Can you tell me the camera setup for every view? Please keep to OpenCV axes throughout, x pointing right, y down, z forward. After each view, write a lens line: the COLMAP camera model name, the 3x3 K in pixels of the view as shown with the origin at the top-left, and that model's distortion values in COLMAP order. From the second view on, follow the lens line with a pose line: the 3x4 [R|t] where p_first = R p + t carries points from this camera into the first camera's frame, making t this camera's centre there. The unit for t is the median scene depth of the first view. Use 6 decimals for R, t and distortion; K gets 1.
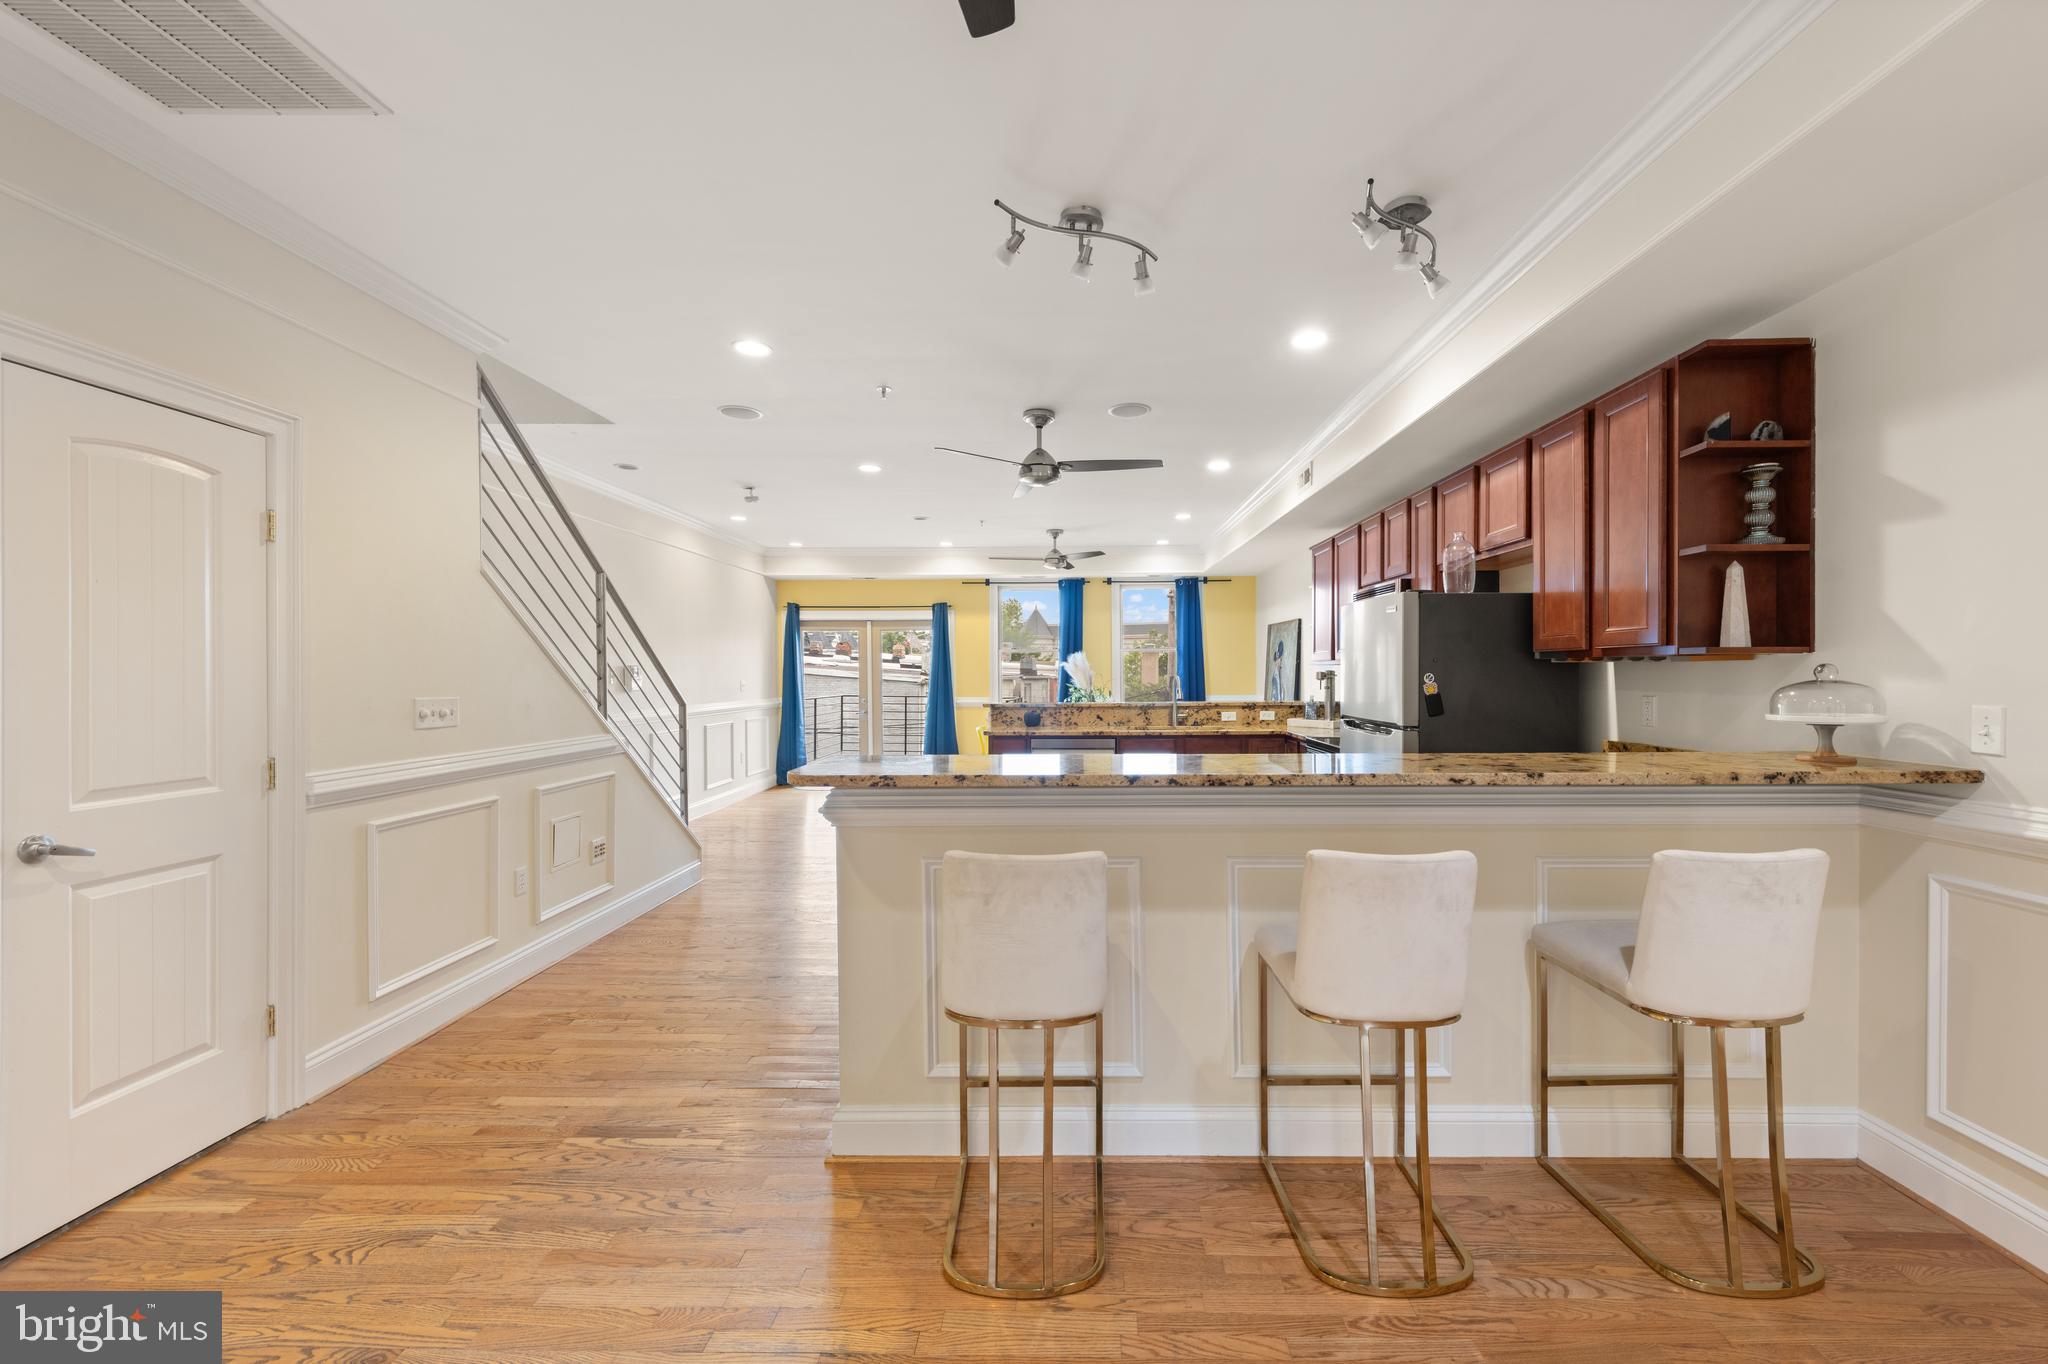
lens RADIAL K [[823.0, 0, 1051.2], [0, 823.0, 678.7], [0, 0, 1]] dist [0.014346, -0.002668]
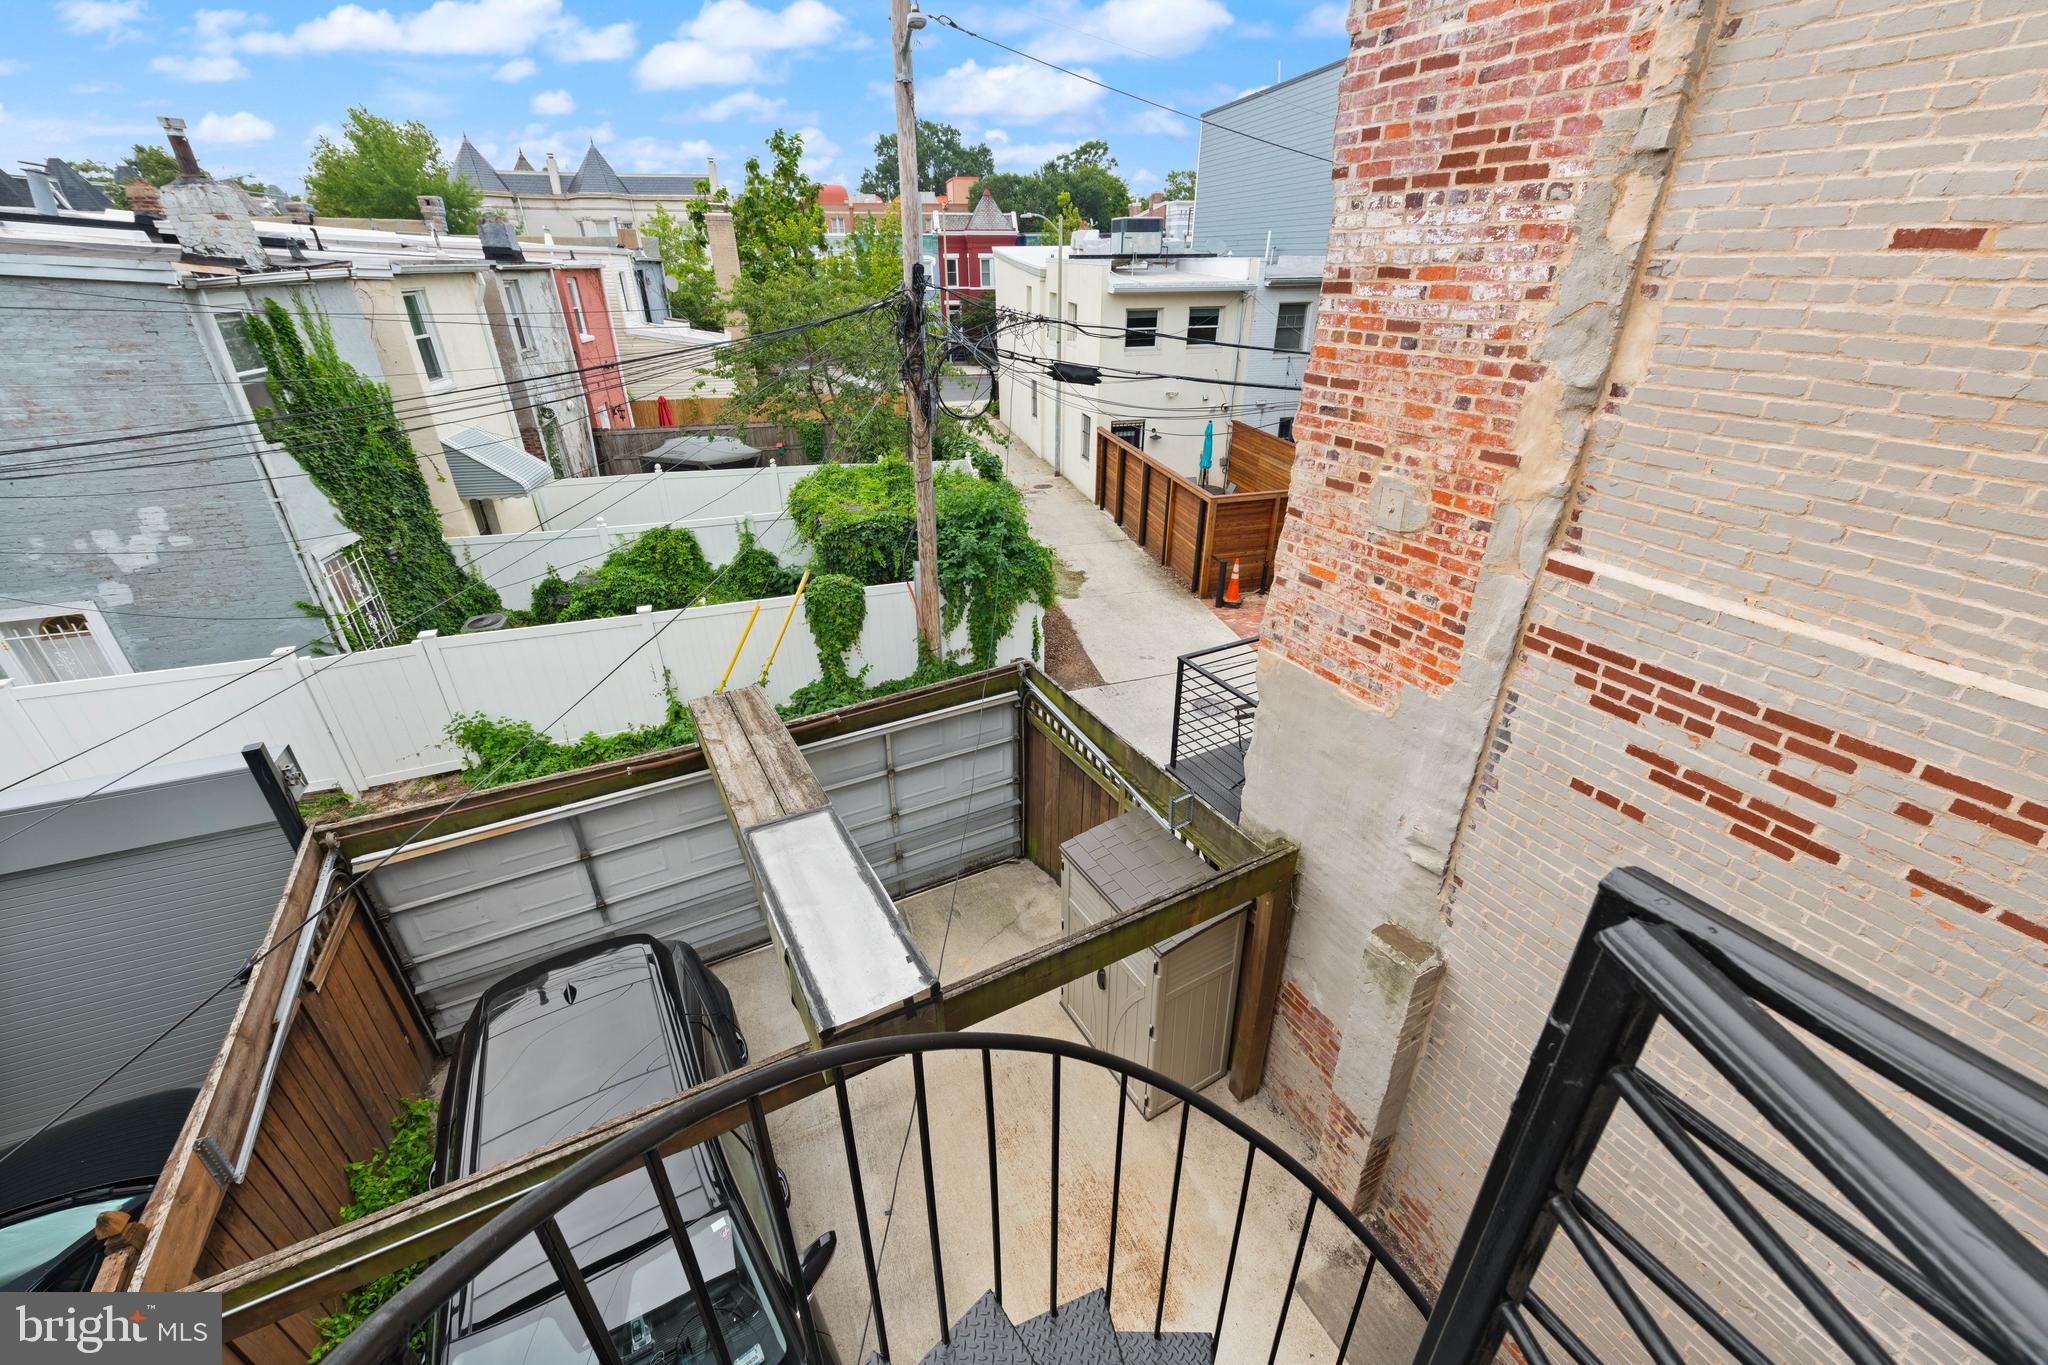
lens RADIAL K [[823.0, 0, 1027.8], [0, 823.0, 682.6], [0, 0, 1]] dist [0.014346, -0.002668]
pose [[0.870381, -0.229203, 0.435779, -0.142246], [0.008549, 0.891948, 0.452057, -0.007475], [-0.492305, -0.389736, 0.778294, 1.863136]]
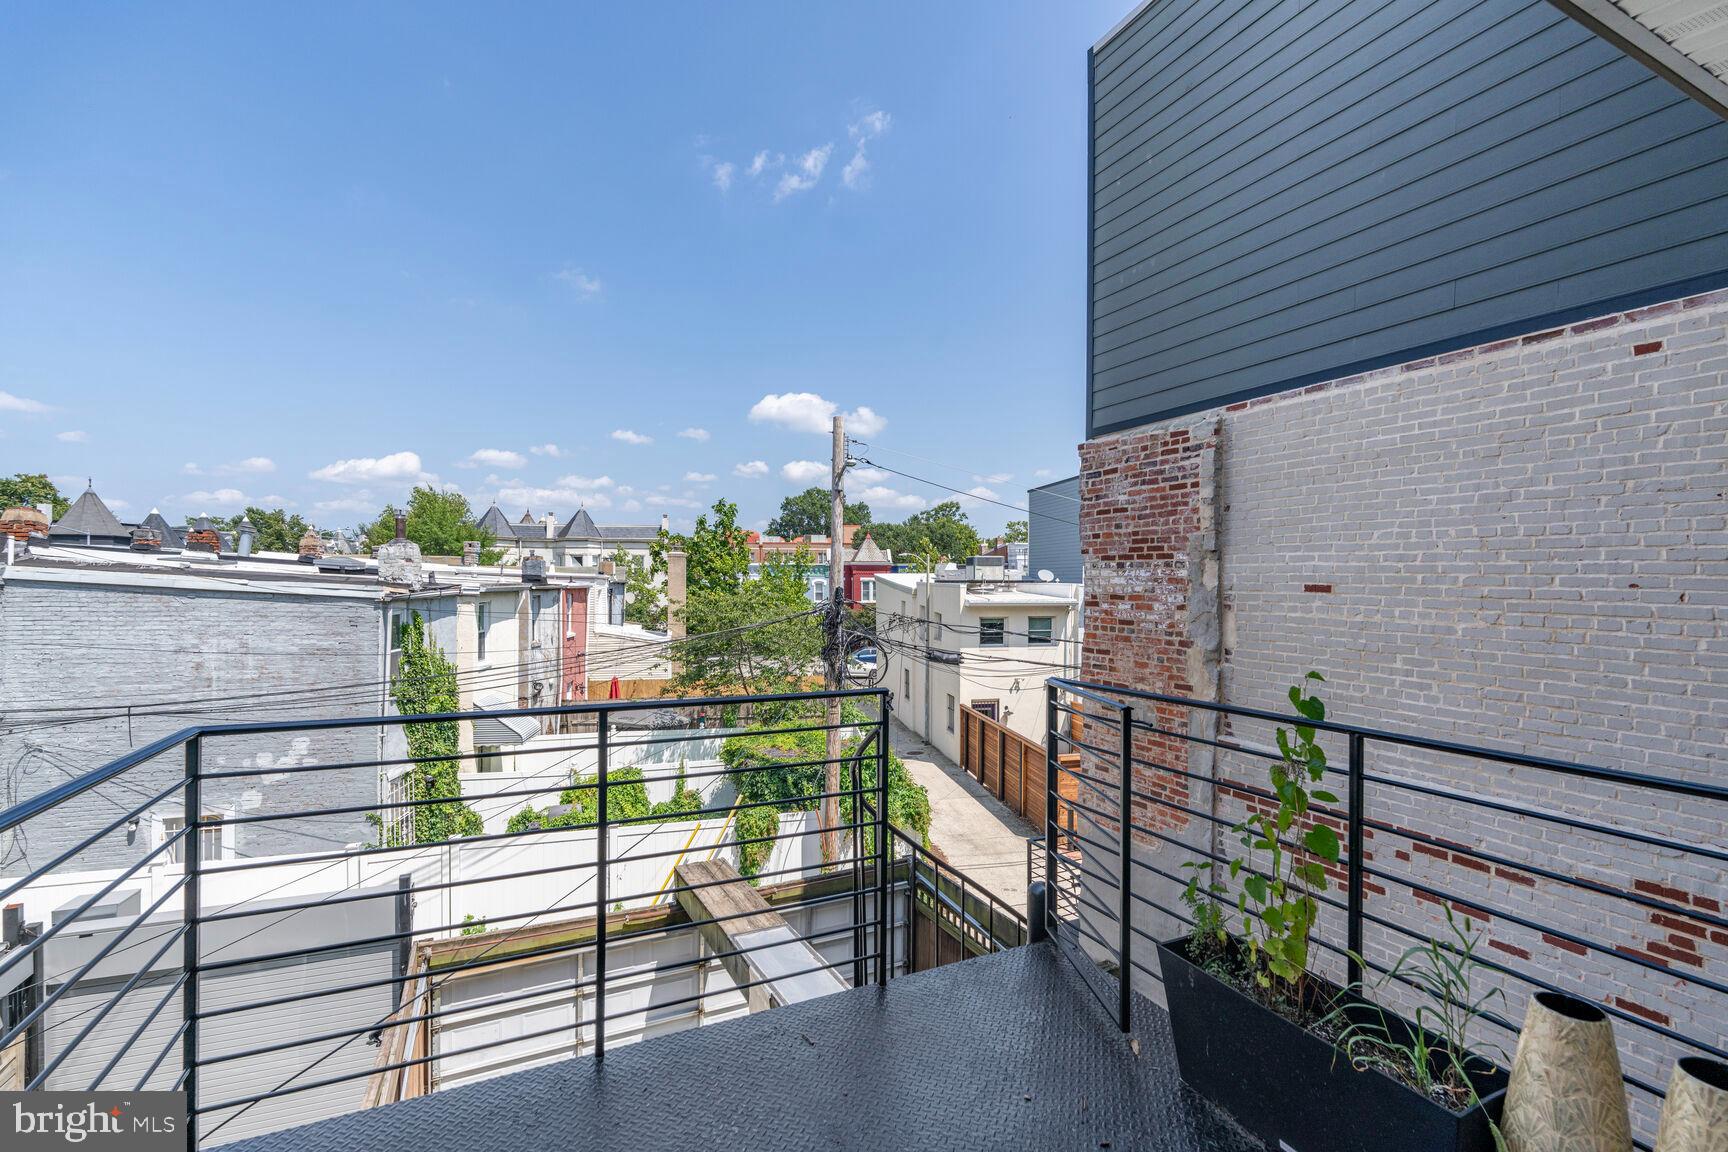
lens RADIAL K [[760.0, 0, 865.4], [0, 760.0, 583.2], [0, 0, 1]] dist [-0.009800, 0.000003]
pose [[0.889851, -0.000922, 0.456251, -0.386051], [0.001965, 0.999996, -0.001810, -0.017527], [-0.456247, 0.002507, 0.889849, 1.522545]]
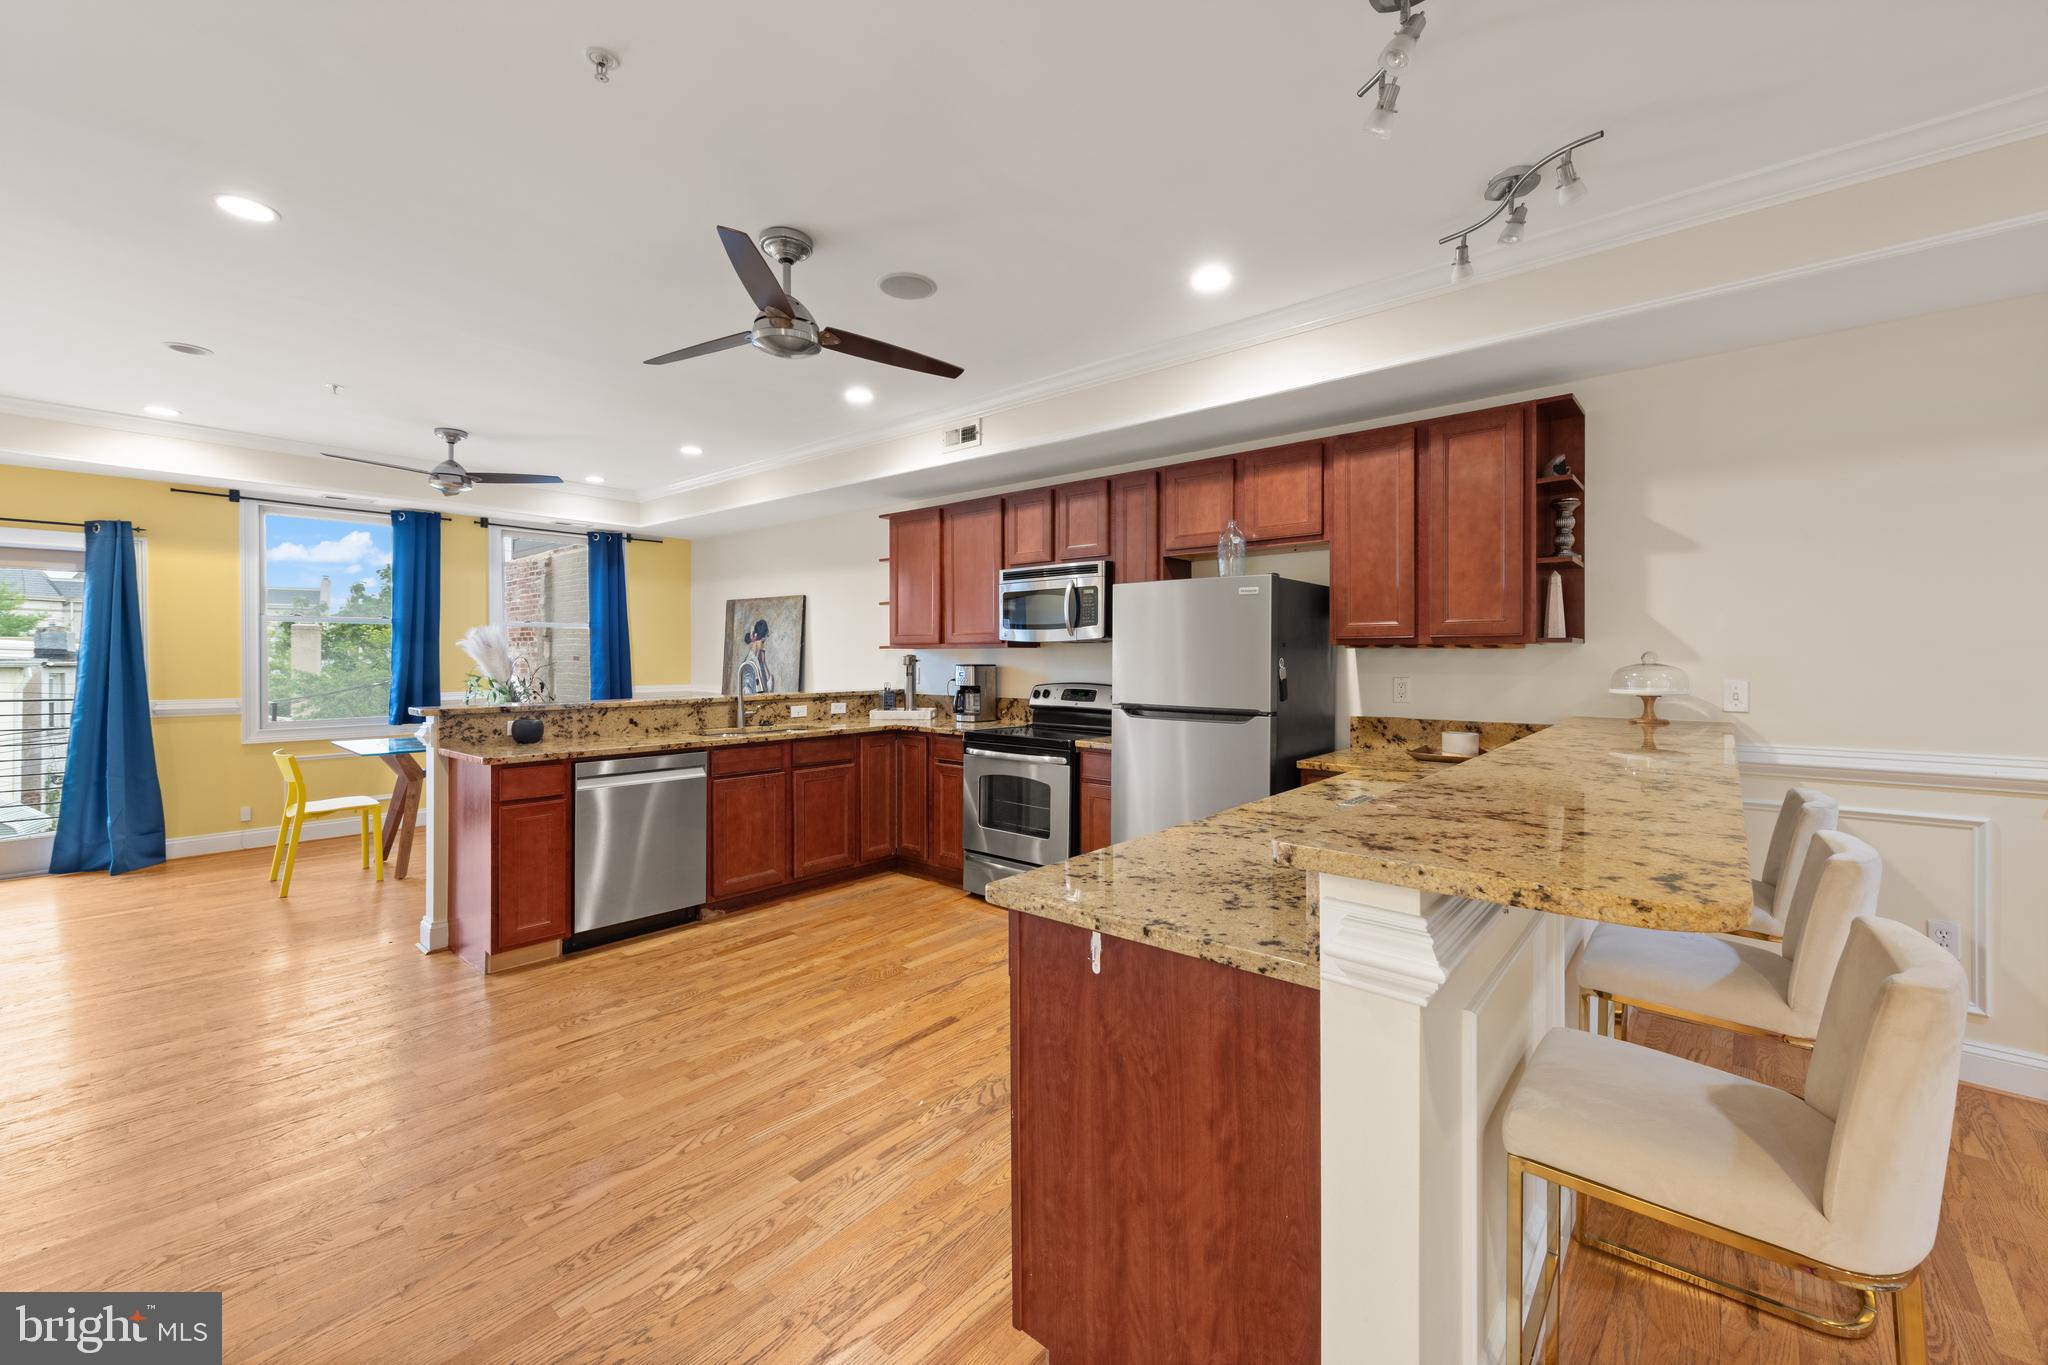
lens RADIAL K [[823.0, 0, 1028.8], [0, 823.0, 663.7], [0, 0, 1]] dist [0.014346, -0.002668]
pose [[0.632065, -0.002035, 0.774912, -0.262462], [0.002452, 0.999997, 0.000625, -0.000531], [-0.774911, 0.001505, 0.632068, 0.315782]]
